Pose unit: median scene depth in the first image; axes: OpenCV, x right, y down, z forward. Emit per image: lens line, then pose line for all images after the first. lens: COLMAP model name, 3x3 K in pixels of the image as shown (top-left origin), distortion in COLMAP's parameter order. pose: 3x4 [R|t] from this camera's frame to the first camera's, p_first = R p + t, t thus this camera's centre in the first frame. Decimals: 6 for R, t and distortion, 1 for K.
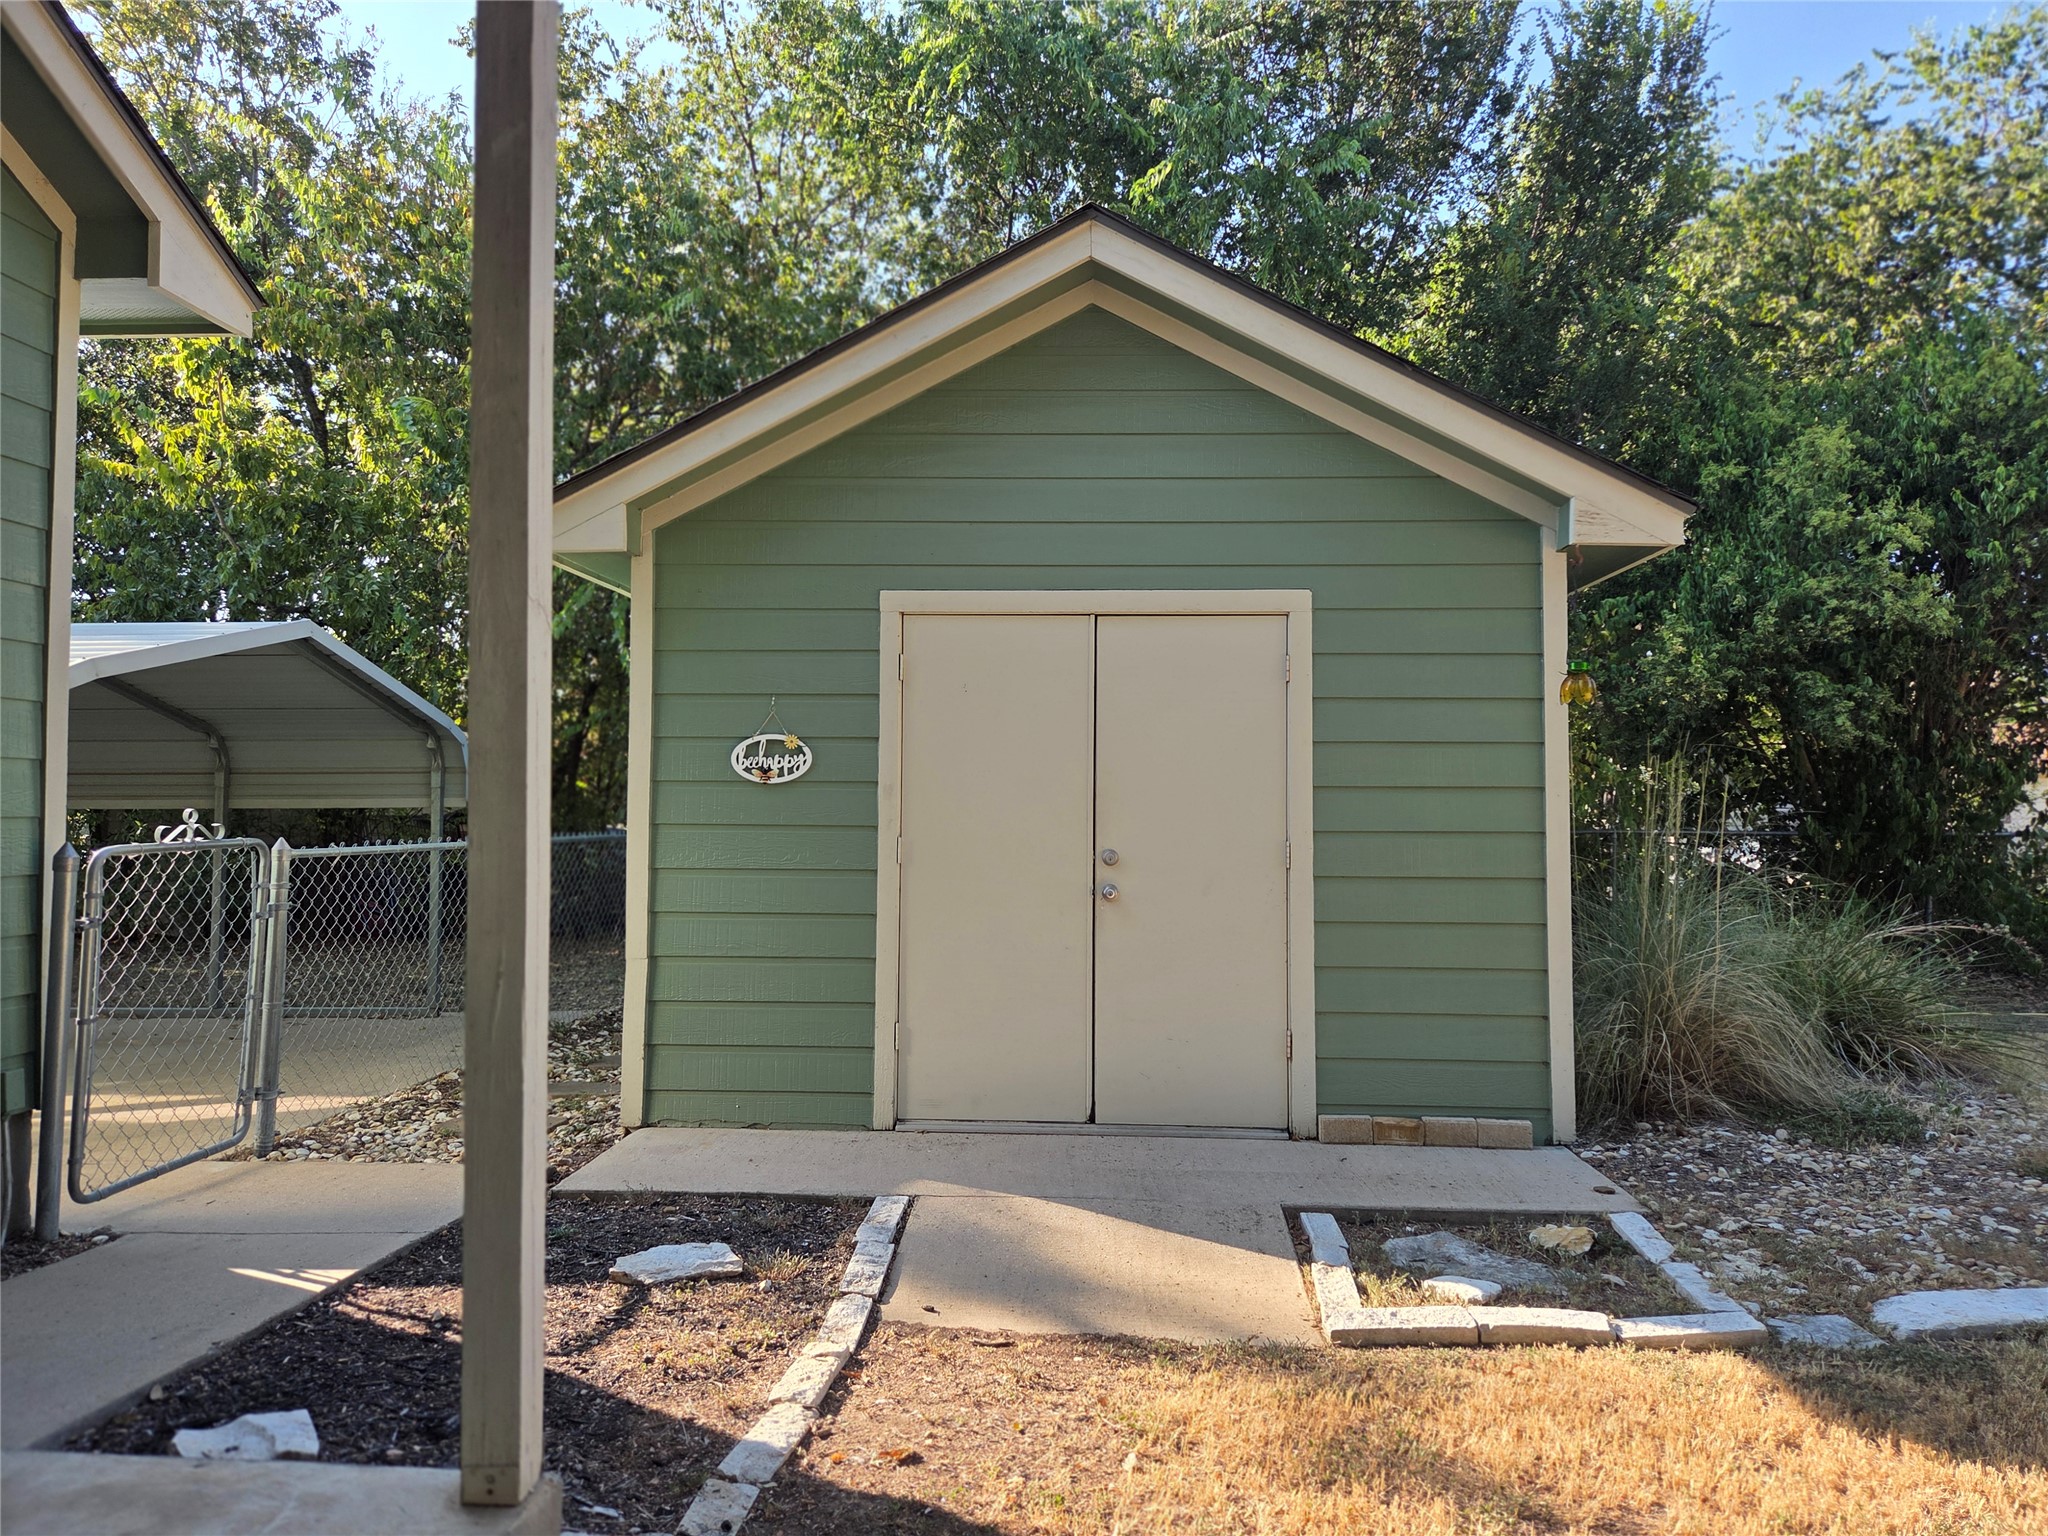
lens RADIAL K [[1386.4, 0, 1023.3], [0, 1386.4, 729.5], [0, 0, 1]] dist [0.068206, -0.060577]
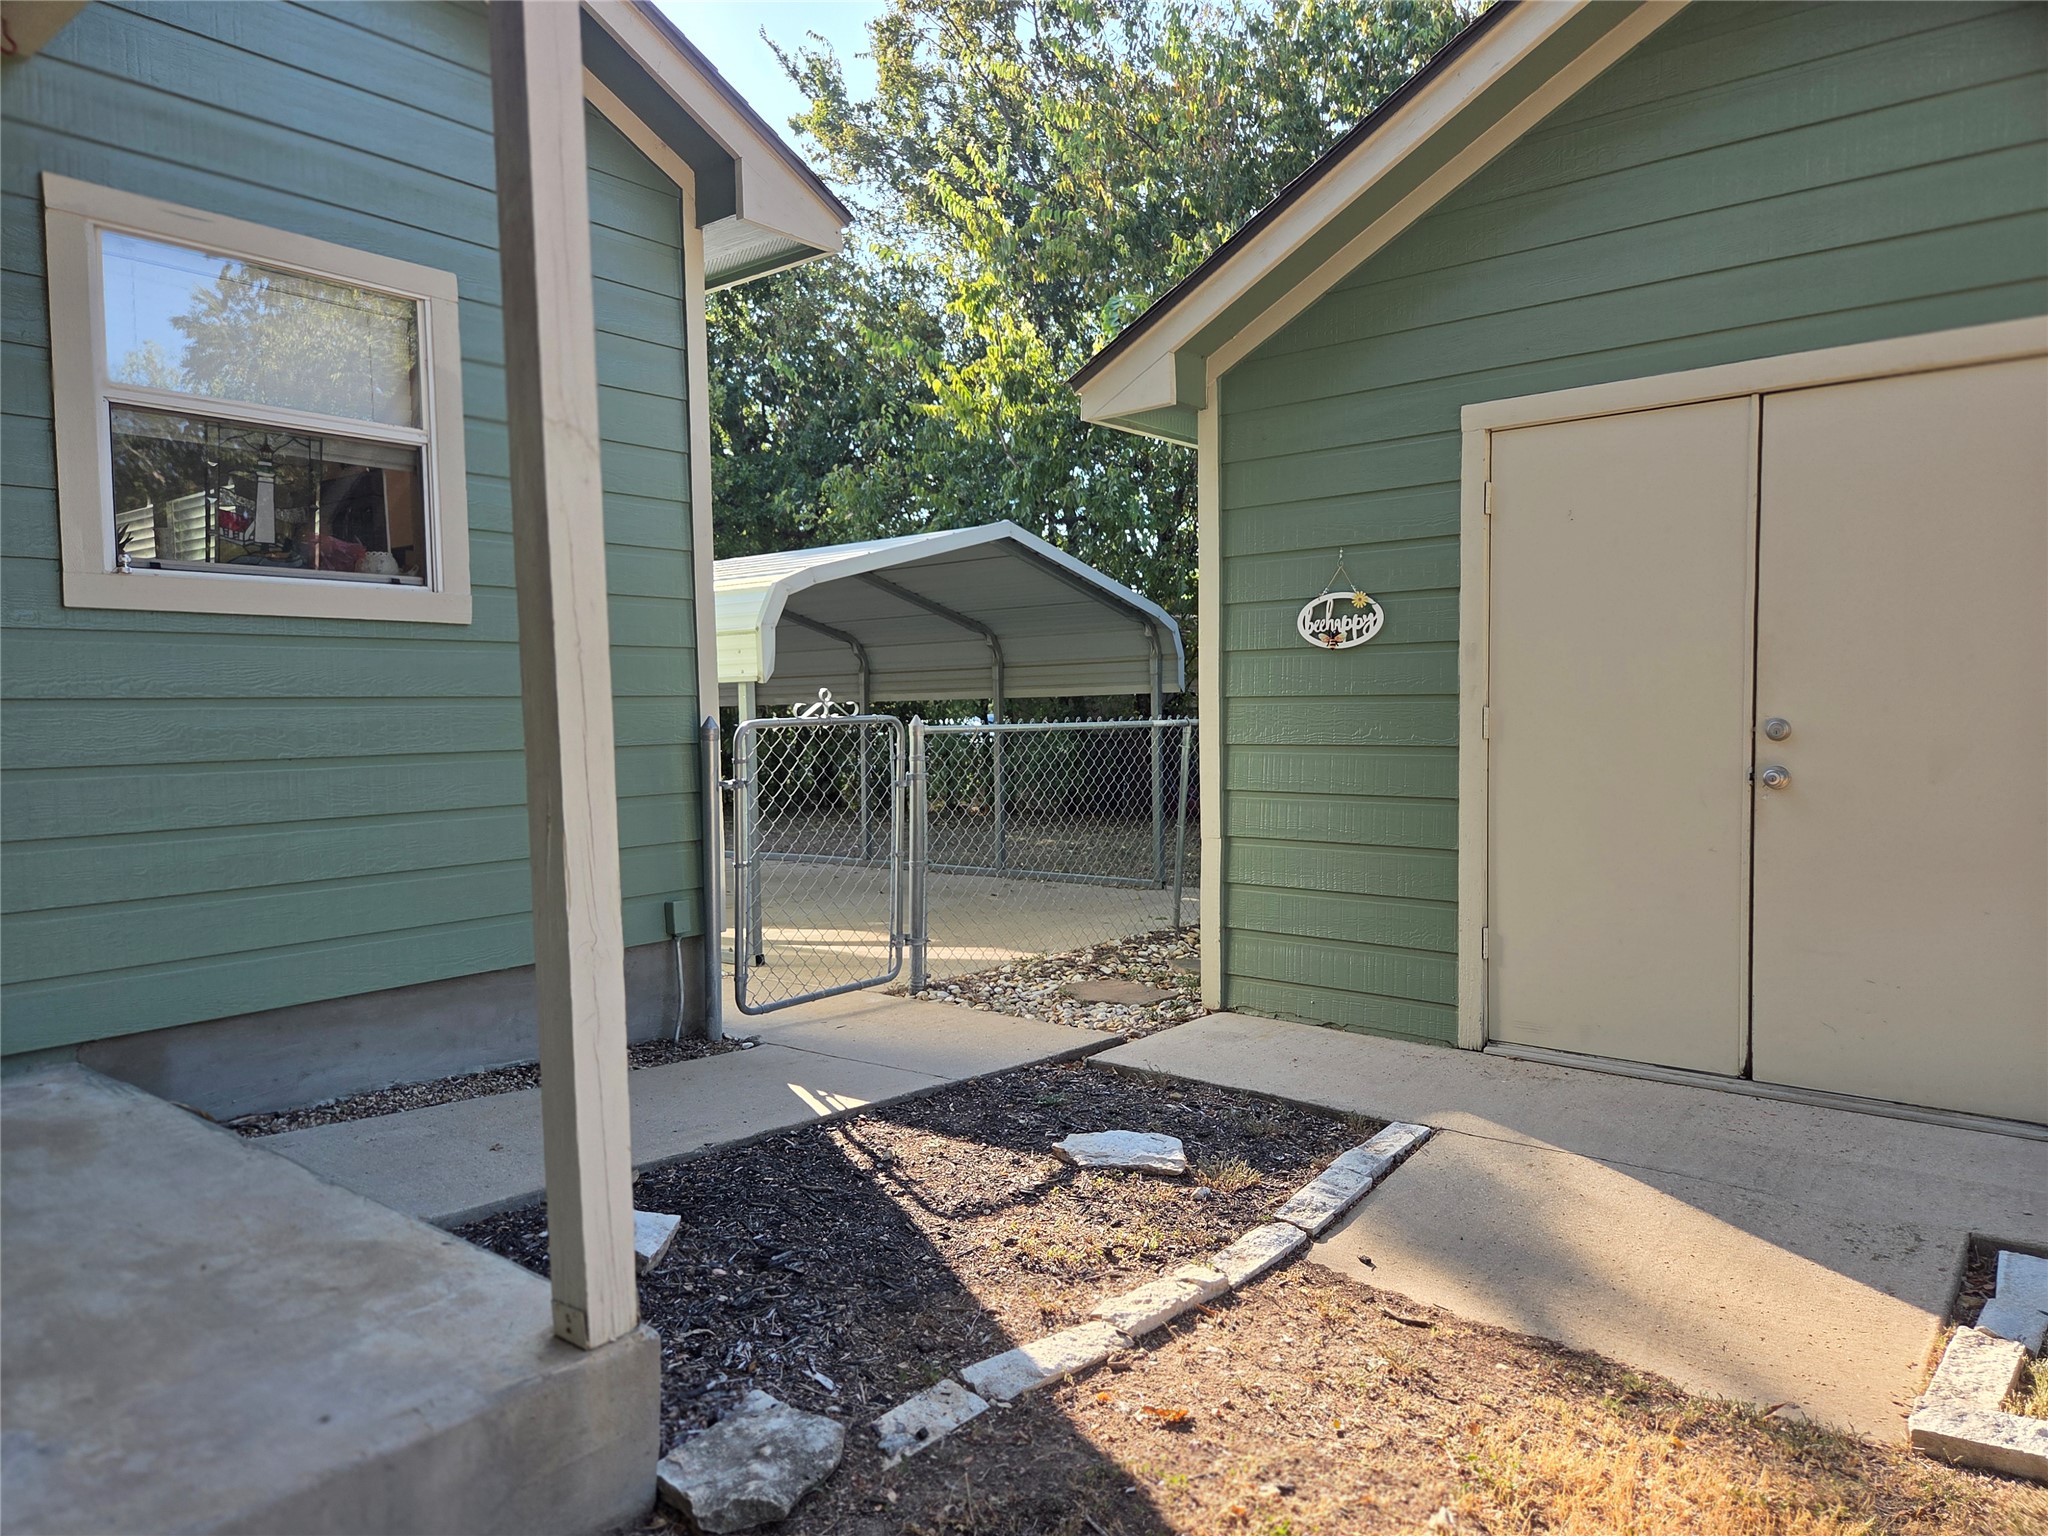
lens RADIAL K [[1374.0, 0, 1024.0], [0, 1374.0, 768.0], [0, 0, 1]] dist [0.063933, -0.059596]
pose [[0.799864, 0.009624, -0.600103, 0.242592], [0.050935, 0.995176, 0.083850, 0.040368], [0.598015, -0.097634, 0.795516, 0.232983]]
